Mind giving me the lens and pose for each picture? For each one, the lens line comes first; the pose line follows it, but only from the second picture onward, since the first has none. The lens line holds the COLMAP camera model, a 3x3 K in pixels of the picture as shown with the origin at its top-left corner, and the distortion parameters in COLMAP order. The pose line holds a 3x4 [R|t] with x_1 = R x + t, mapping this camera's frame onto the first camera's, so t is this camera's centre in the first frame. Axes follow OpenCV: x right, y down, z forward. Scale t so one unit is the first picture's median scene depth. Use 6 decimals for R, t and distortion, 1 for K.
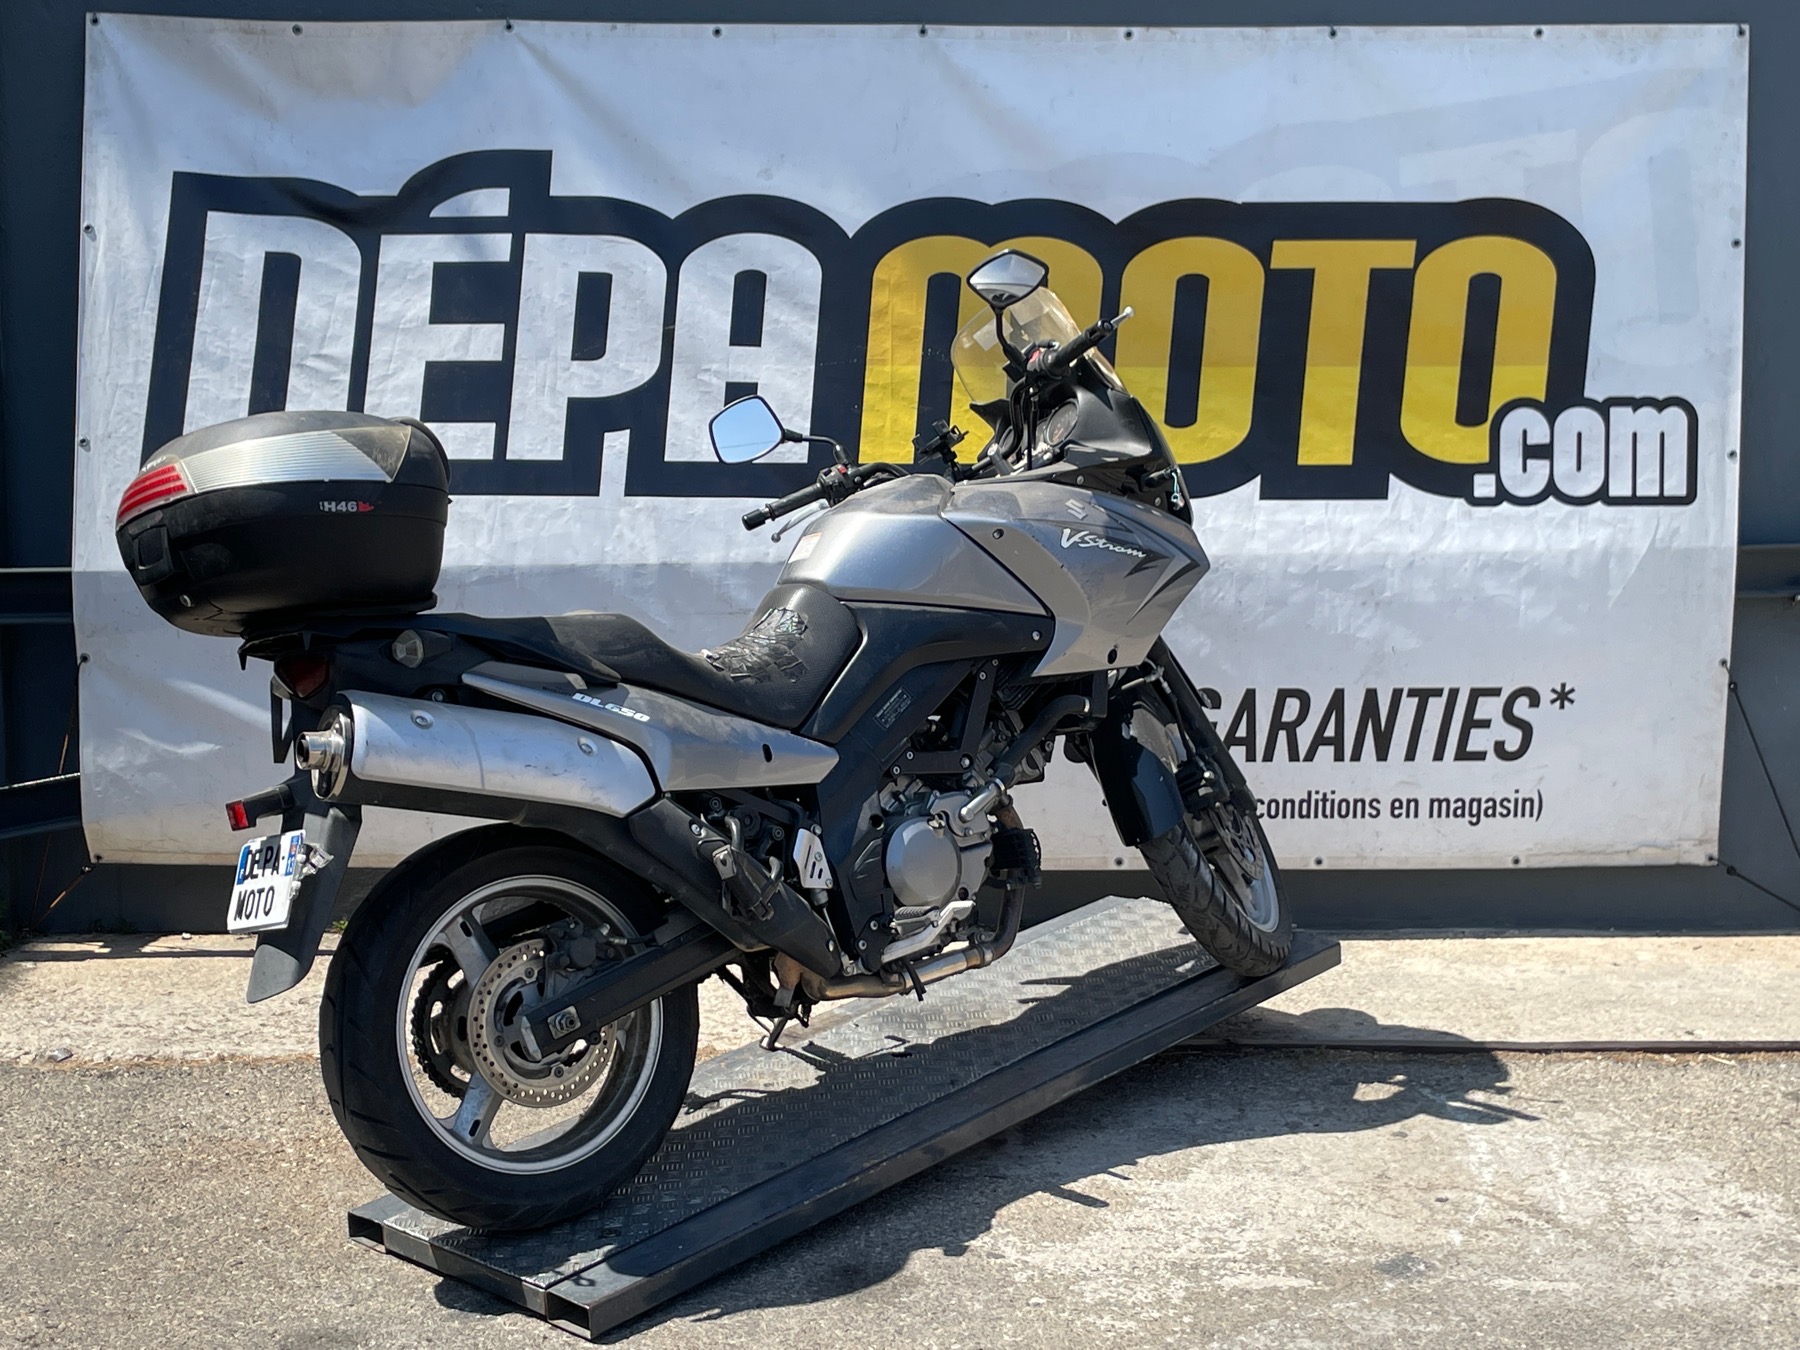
lens RADIAL K [[2352.9, 0, 900.0], [0, 2352.9, 675.0], [0, 0, 1]] dist [0.164598, -0.339246]
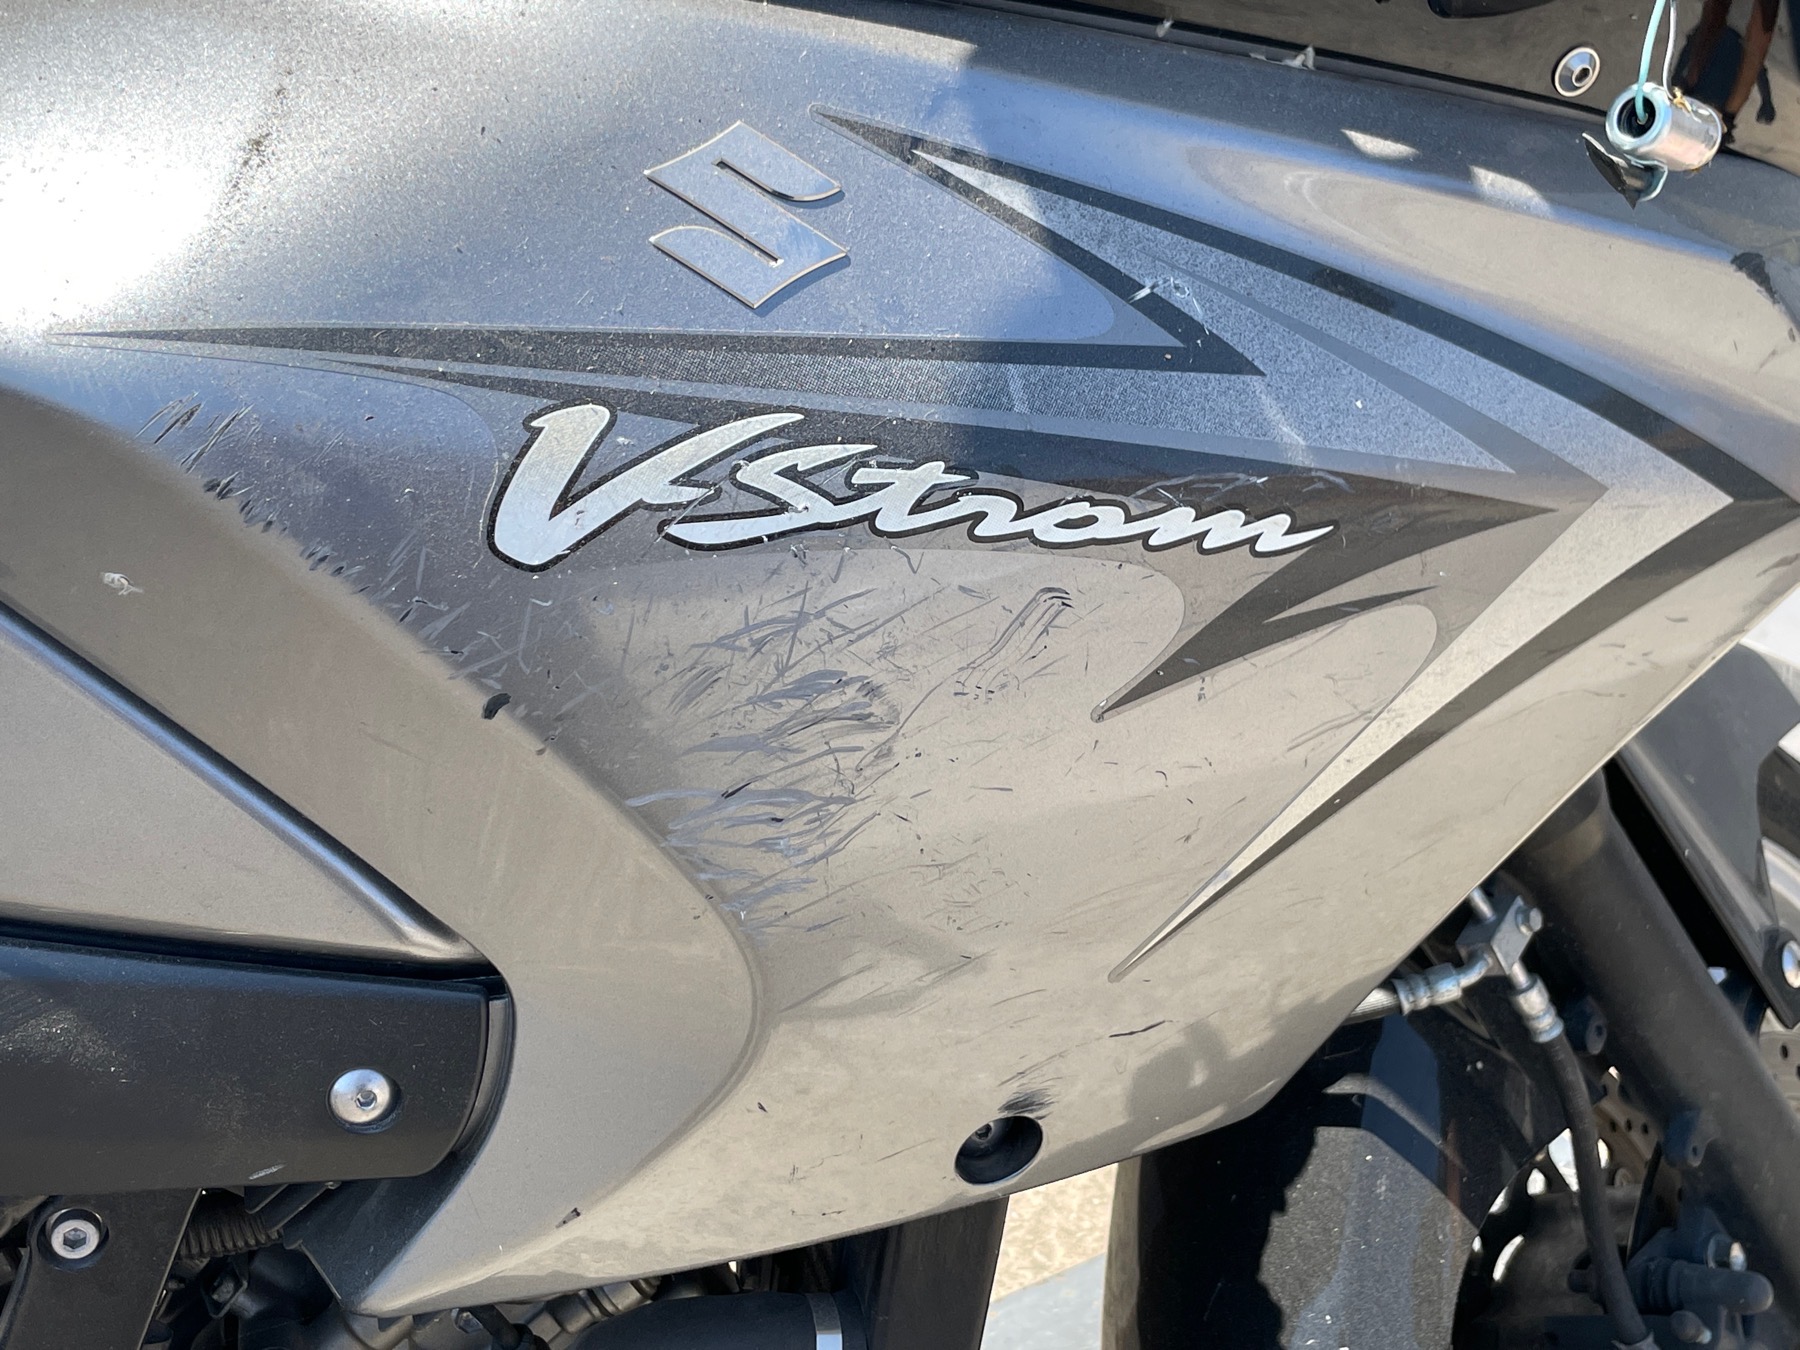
lens RADIAL K [[2205.0, 0, 900.0], [0, 2205.0, 675.0], [0, 0, 1]] dist [0.140366, -0.001149]
pose [[0.919265, 0.190361, -0.344551, 0.122483], [-0.038989, 0.915021, 0.401517, -0.091041], [0.391705, -0.355666, 0.848569, 0.837485]]
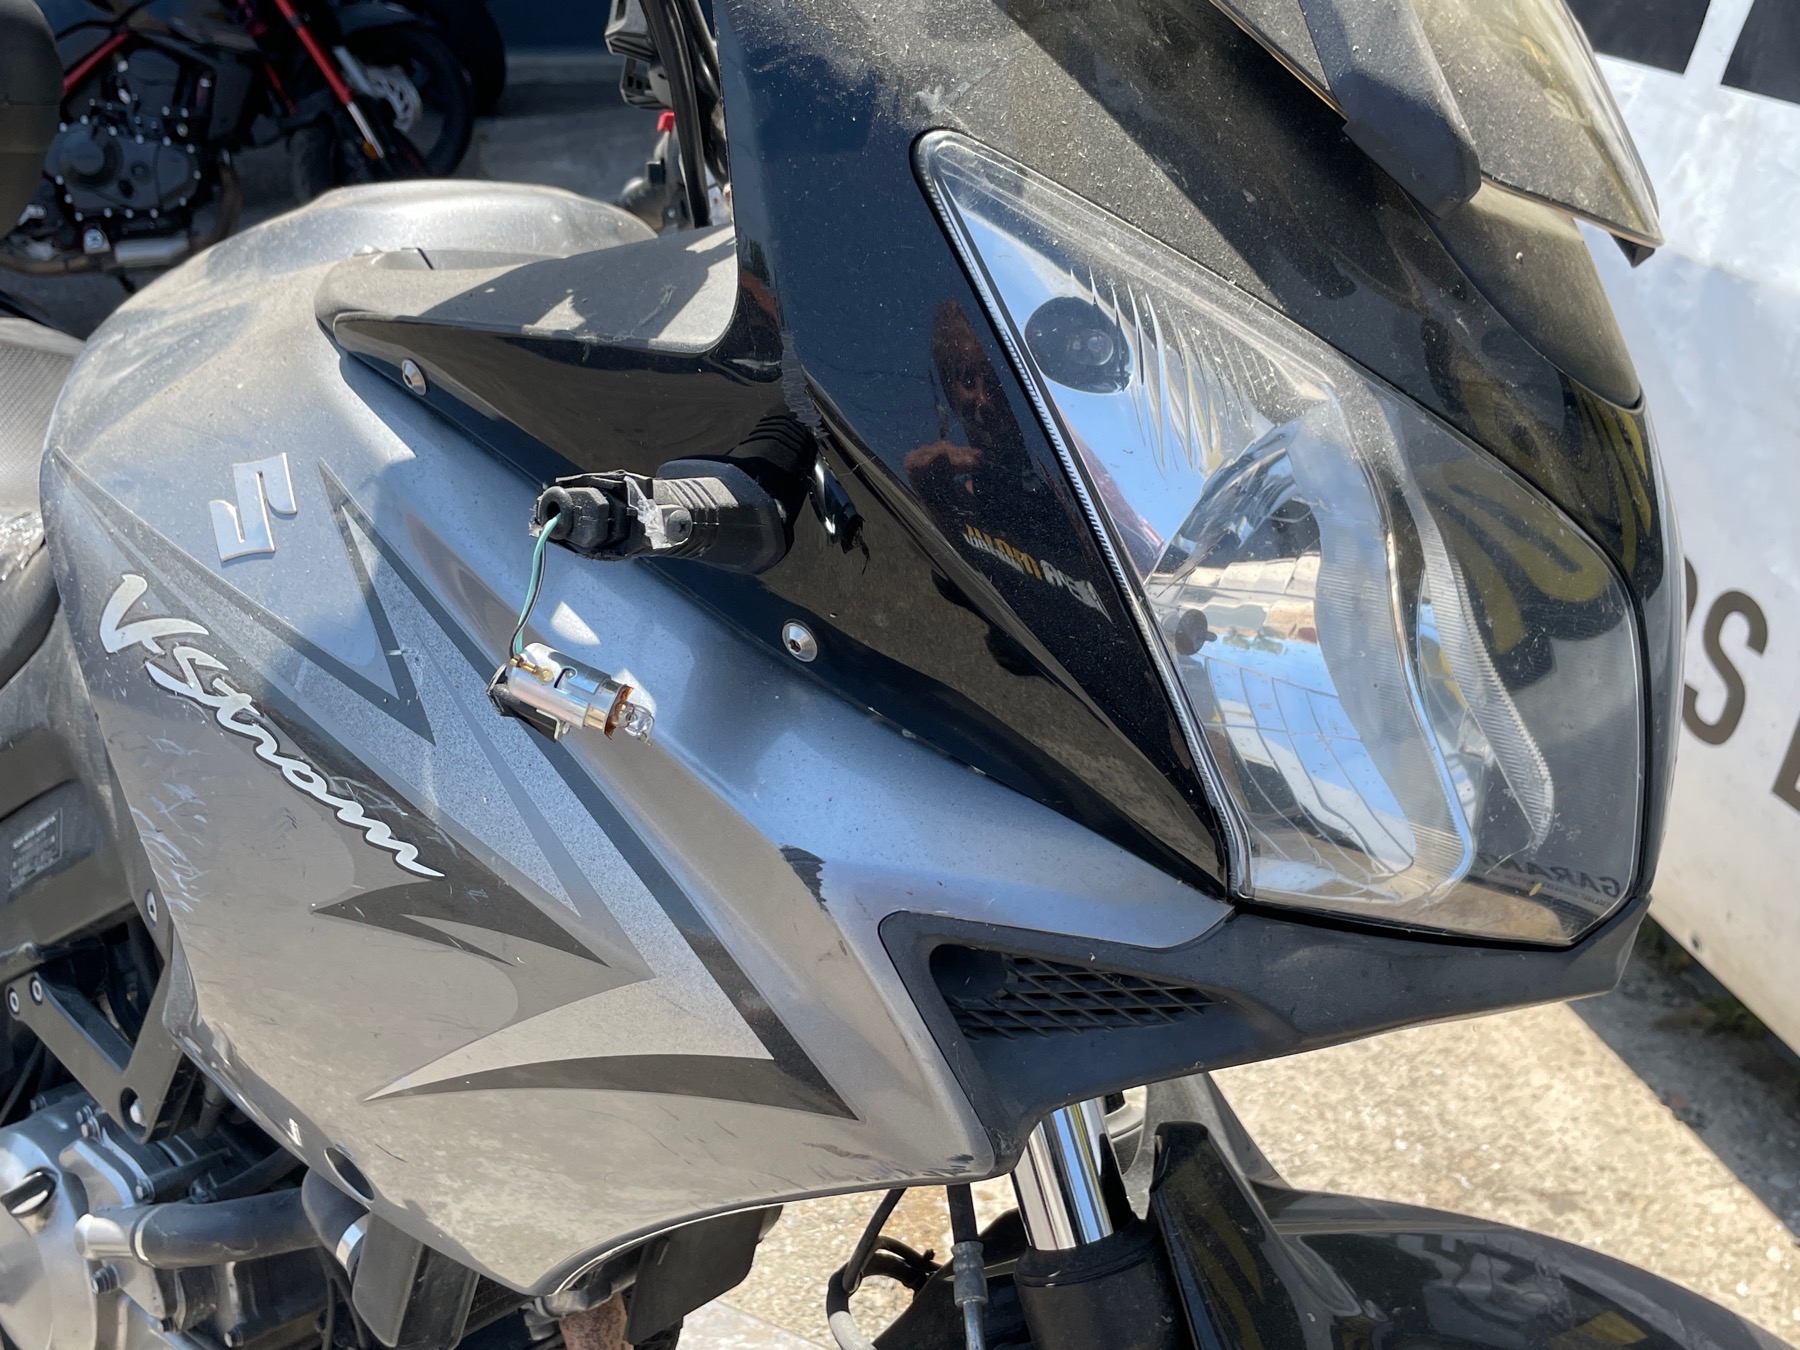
lens RADIAL K [[1725.9, 0, 900.0], [0, 1725.9, 675.0], [0, 0, 1]] dist [-0.001321, -0.002187]
pose [[0.197586, 0.447811, -0.872023, 0.212180], [-0.112519, 0.894041, 0.433623, -0.121813], [0.973807, 0.012442, 0.227038, 0.961416]]
